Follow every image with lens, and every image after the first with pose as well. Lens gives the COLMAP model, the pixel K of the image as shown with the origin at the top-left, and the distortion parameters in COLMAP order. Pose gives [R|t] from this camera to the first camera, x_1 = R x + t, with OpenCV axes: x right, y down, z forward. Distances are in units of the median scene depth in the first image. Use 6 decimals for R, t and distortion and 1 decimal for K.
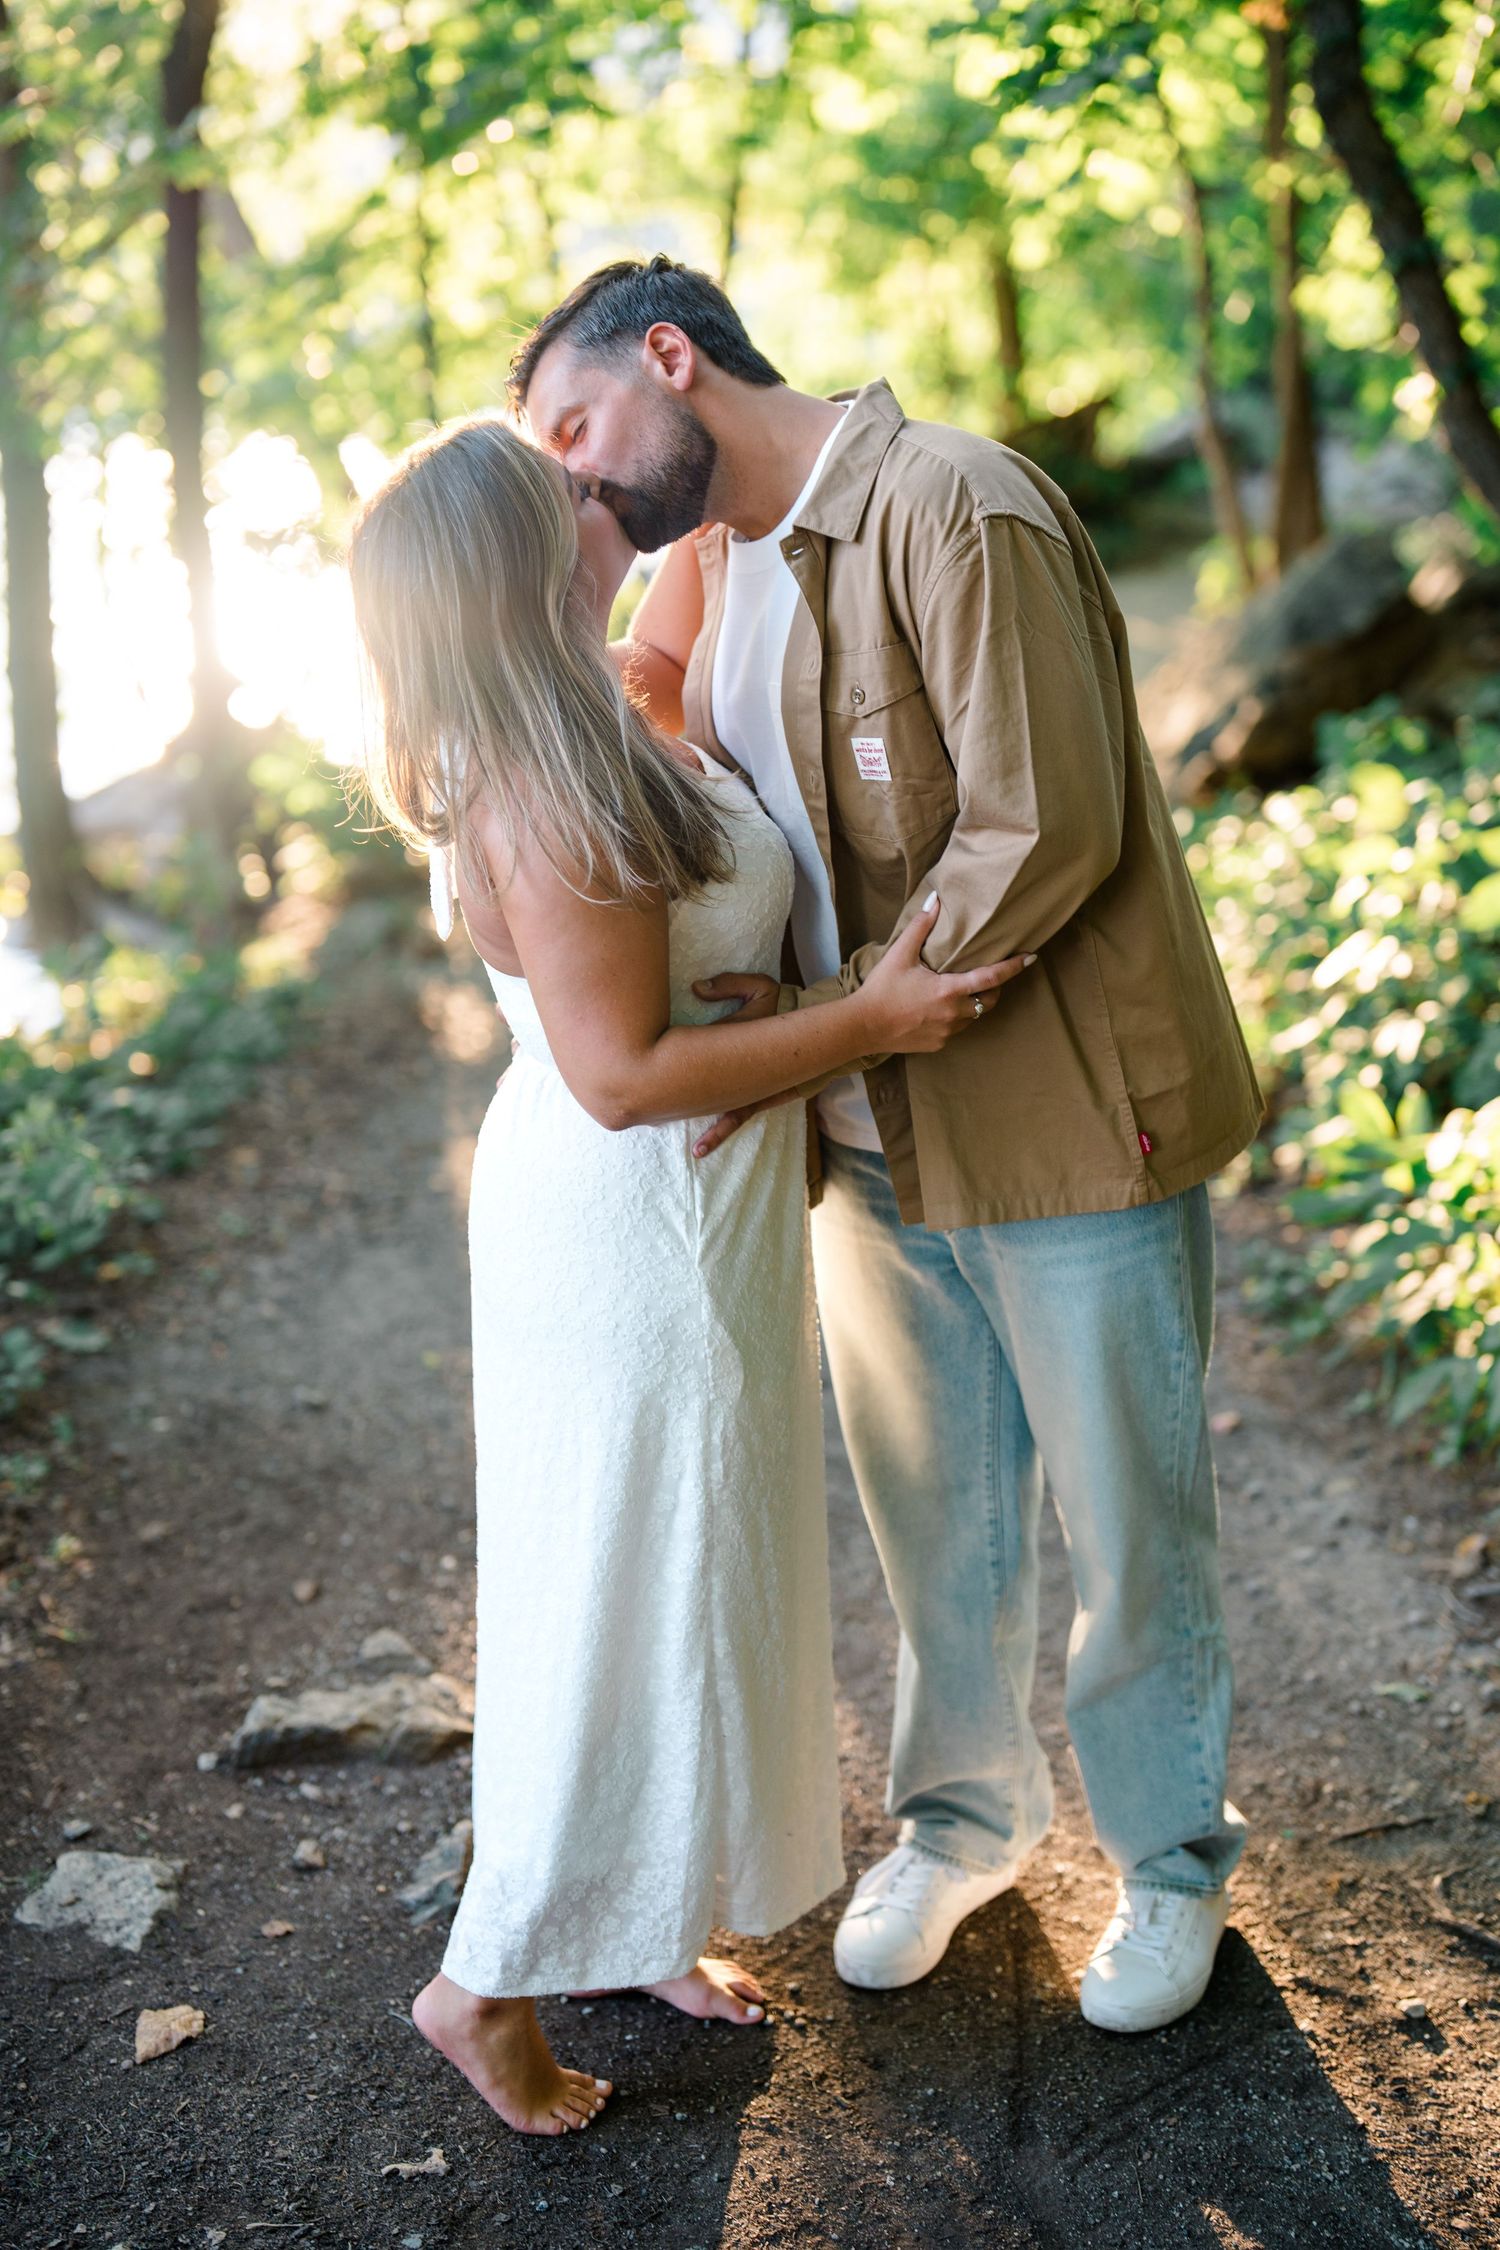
lens RADIAL K [[3103.6, 0, 801.6], [0, 3103.6, 1123.6], [0, 0, 1]] dist [-0.016929, 0.057422]
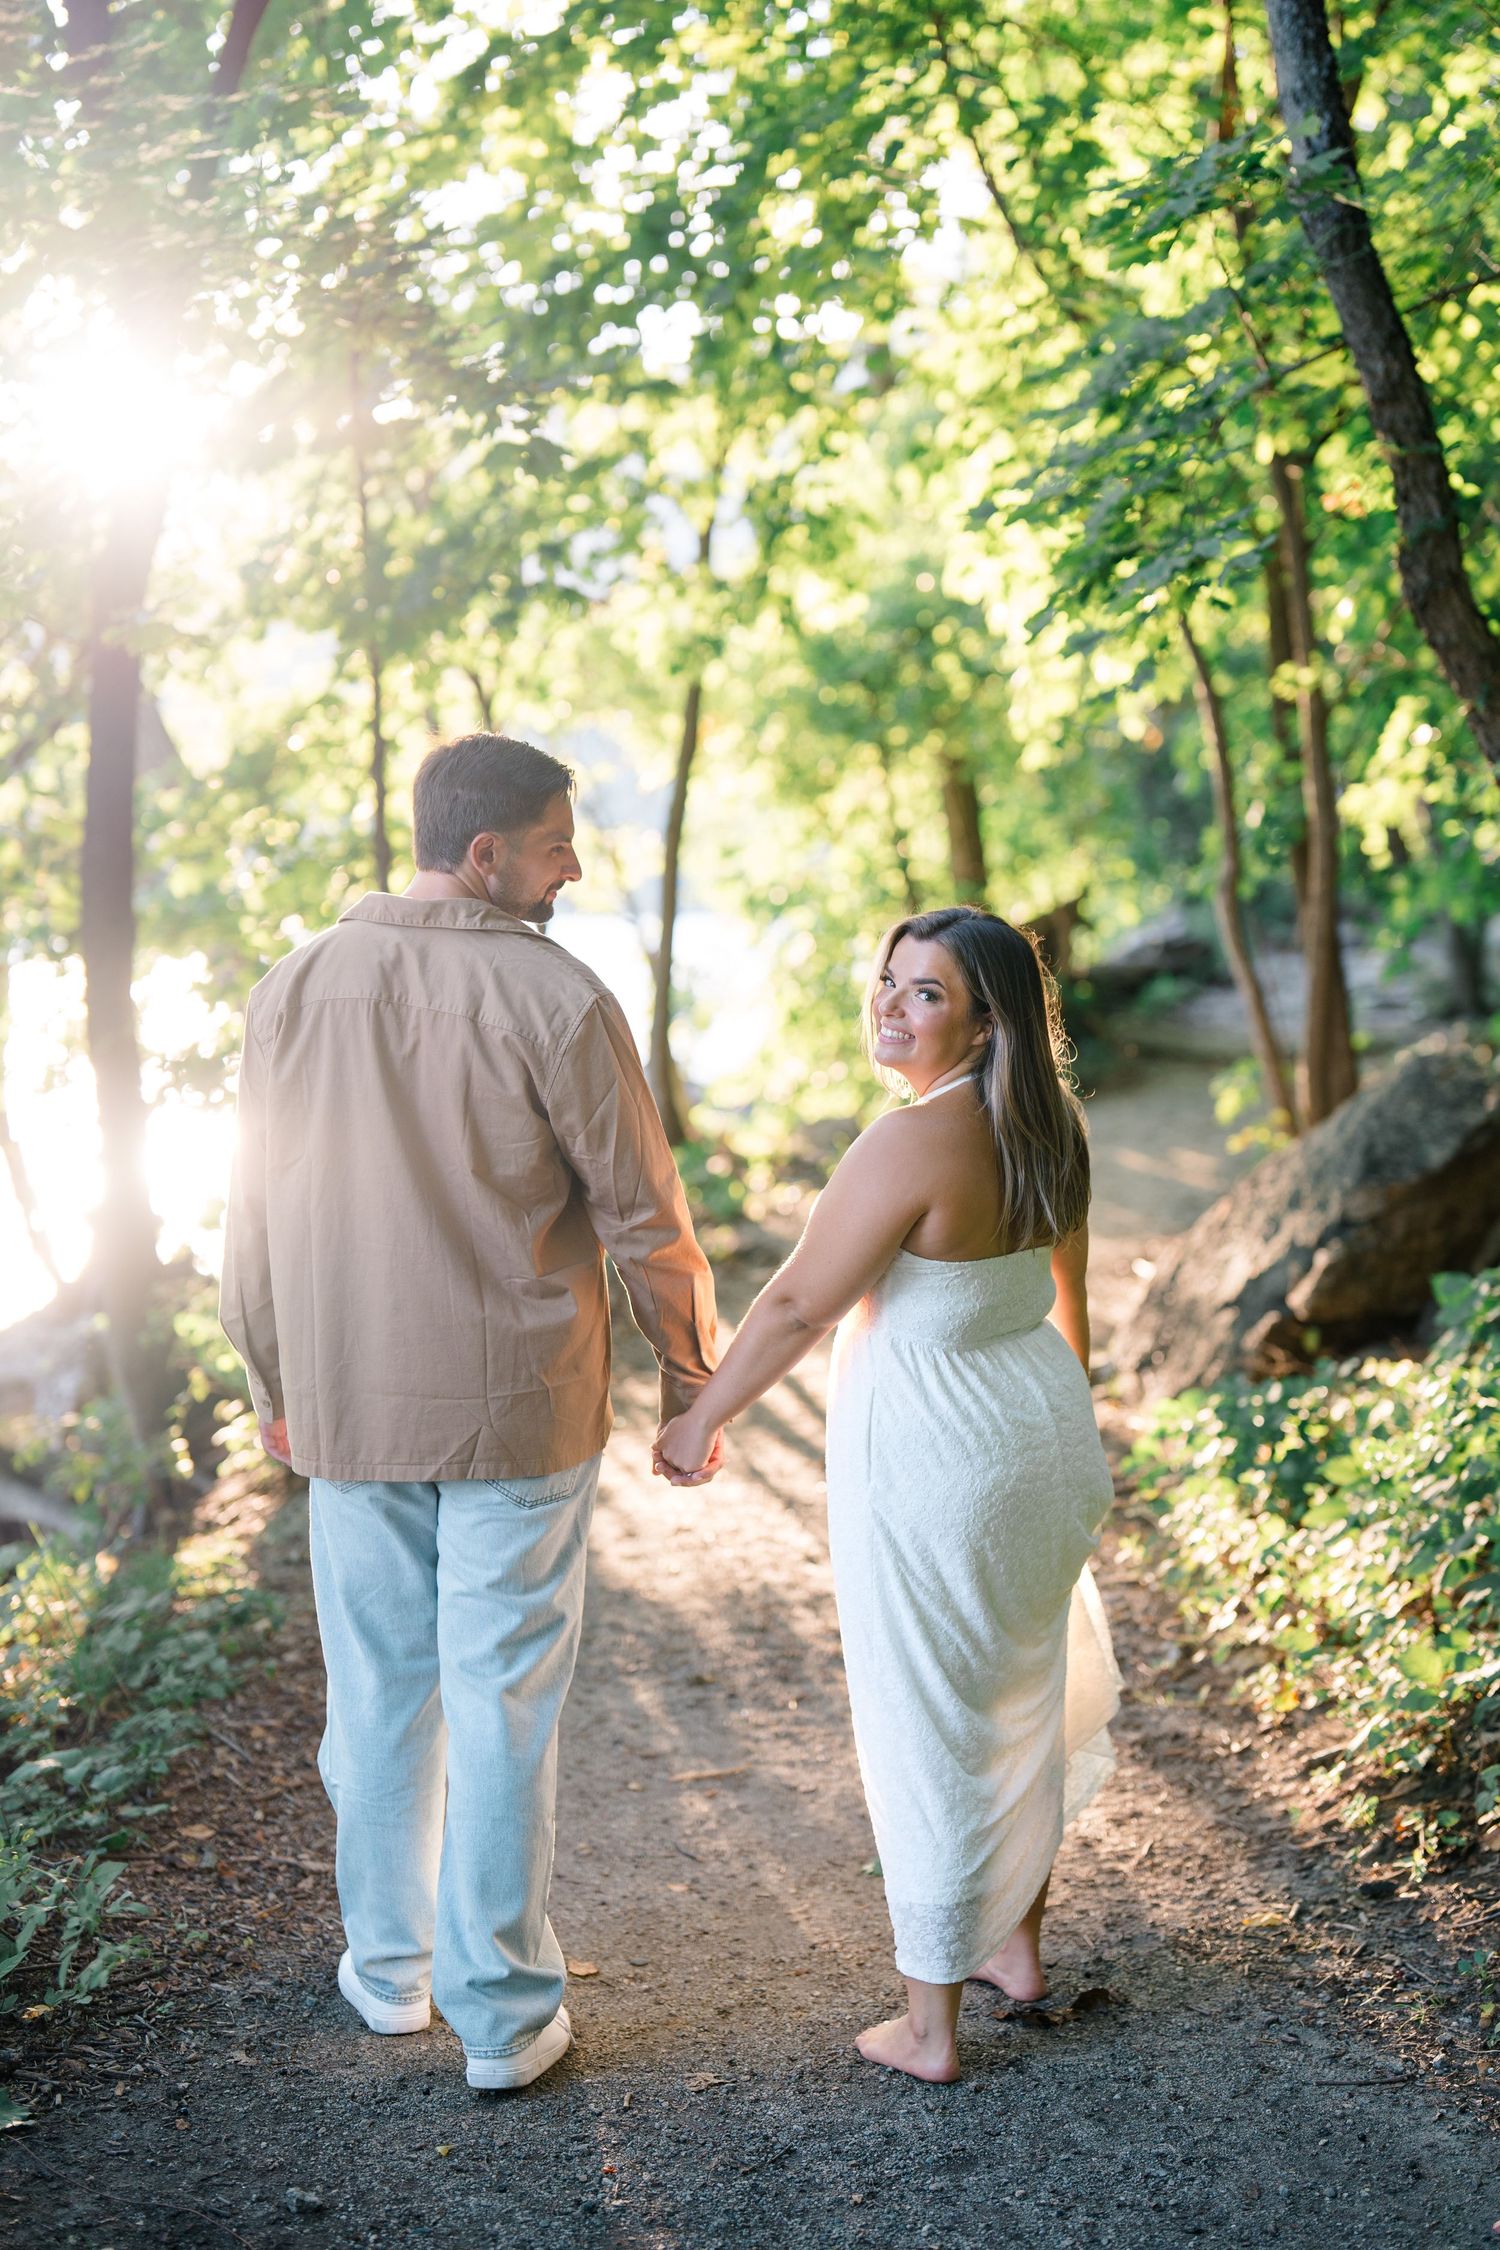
lens RADIAL K [[3103.6, 0, 801.6], [0, 3103.6, 1123.6], [0, 0, 1]] dist [-0.016929, 0.057422]
pose [[0.998898, -0.009905, 0.045880, -0.034262], [0.017029, 0.987356, -0.157601, -0.025968], [-0.043739, 0.158208, 0.986437, 0.096698]]
